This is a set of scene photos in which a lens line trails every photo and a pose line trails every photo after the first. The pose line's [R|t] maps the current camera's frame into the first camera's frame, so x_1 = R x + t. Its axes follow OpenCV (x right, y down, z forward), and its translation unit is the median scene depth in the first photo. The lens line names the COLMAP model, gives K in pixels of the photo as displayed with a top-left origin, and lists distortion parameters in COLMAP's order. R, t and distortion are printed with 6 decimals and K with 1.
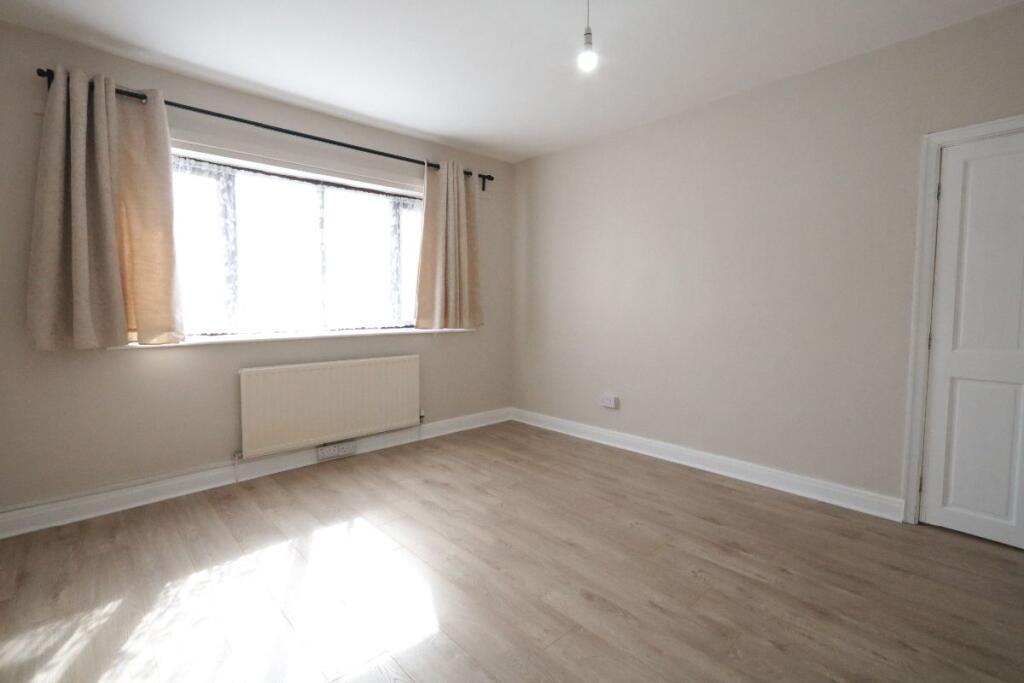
lens RADIAL K [[466.0, 0, 512.3], [0, 466.0, 339.4], [0, 0, 1]] dist [0.011833, 0.000122]
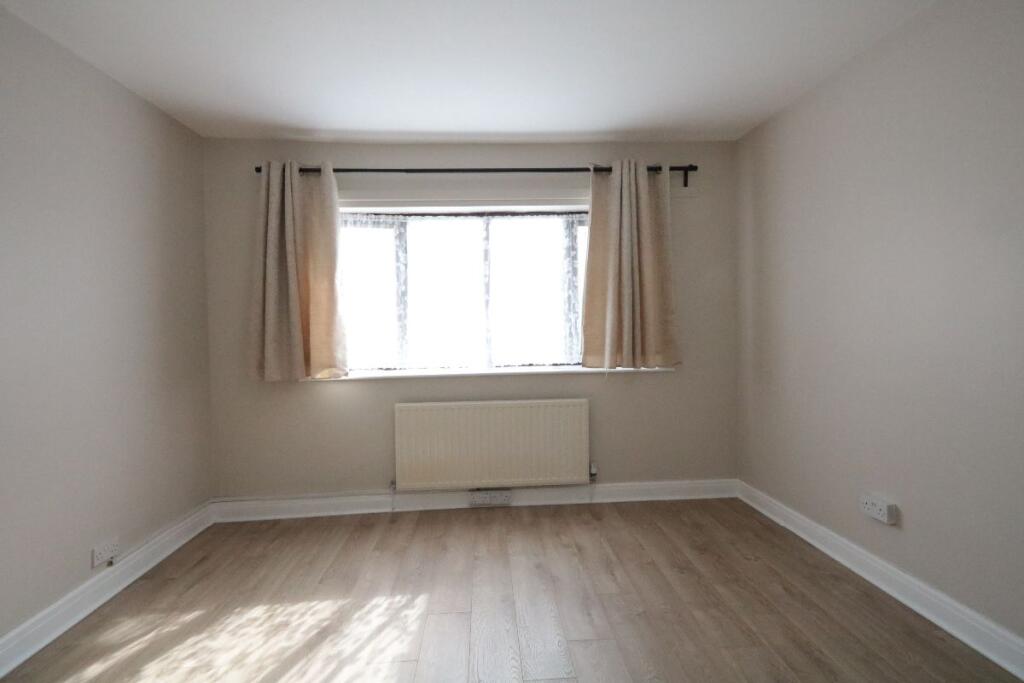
lens RADIAL K [[466.0, 0, 512.3], [0, 466.0, 339.4], [0, 0, 1]] dist [0.011833, 0.000122]
pose [[0.775247, -0.003744, -0.631647, 0.249145], [-0.027750, 0.998815, -0.039979, -0.040090], [0.631048, 0.048522, 0.774225, 0.306007]]
